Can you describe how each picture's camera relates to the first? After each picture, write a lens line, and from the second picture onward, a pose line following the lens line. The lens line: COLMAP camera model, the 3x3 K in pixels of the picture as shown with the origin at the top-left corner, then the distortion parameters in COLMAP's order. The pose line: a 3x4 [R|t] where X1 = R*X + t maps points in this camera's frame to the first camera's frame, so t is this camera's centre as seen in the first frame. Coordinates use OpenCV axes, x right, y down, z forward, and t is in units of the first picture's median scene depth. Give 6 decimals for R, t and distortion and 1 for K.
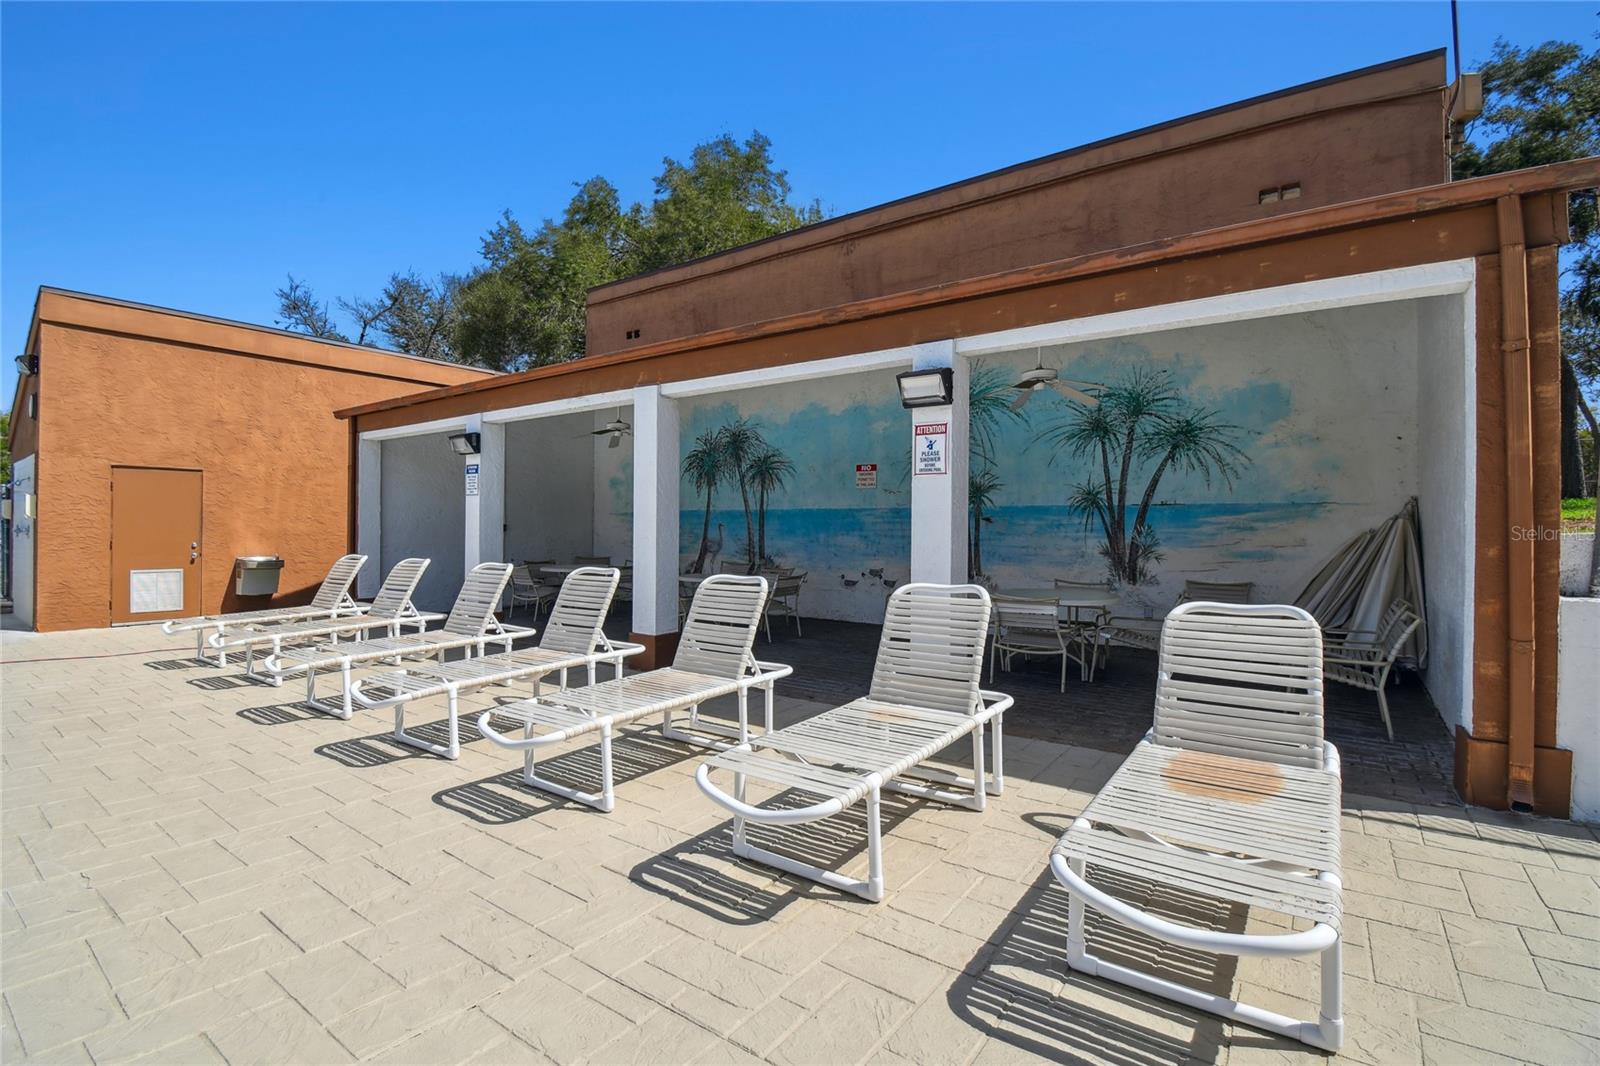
lens RADIAL K [[724.1, 0, 799.9], [0, 724.1, 528.5], [0, 0, 1]] dist [-0.005928, -0.003431]
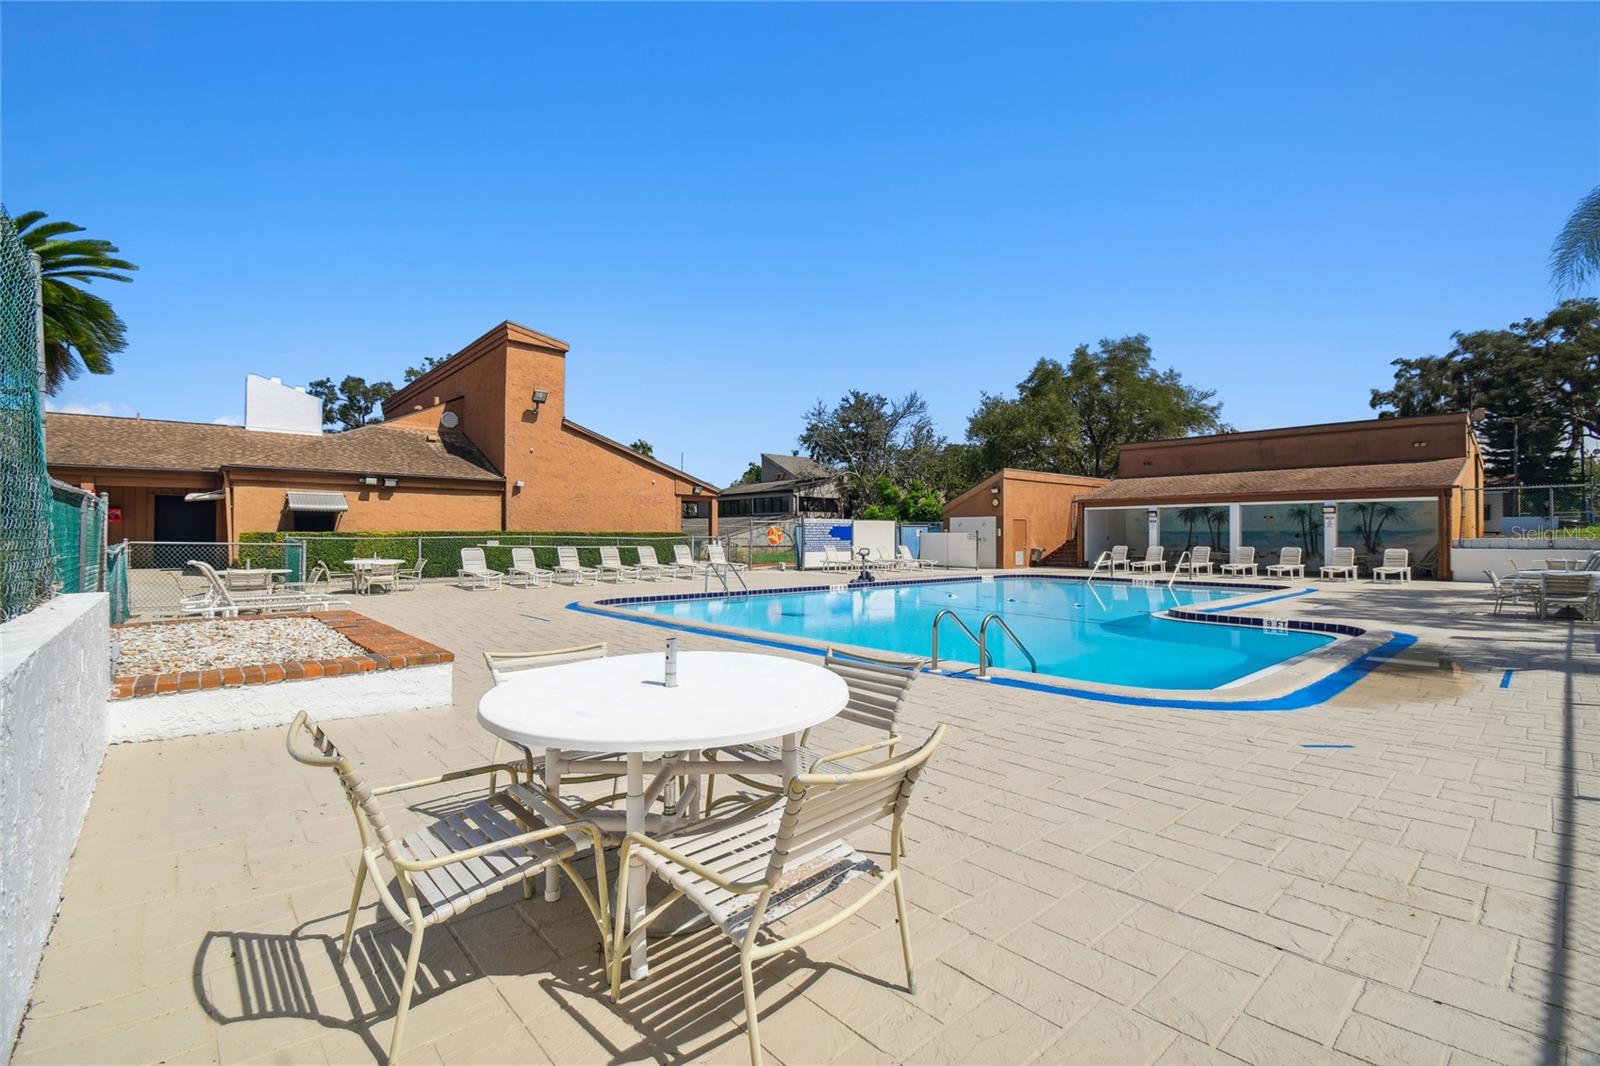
lens RADIAL K [[724.1, 0, 795.0], [0, 724.1, 537.4], [0, 0, 1]] dist [-0.005928, -0.003431]
pose [[0.977642, -0.005208, -0.210212, -1.377529], [0.005788, 0.999981, 0.002141, -0.023419], [0.210196, -0.003310, 0.977654, -2.670440]]
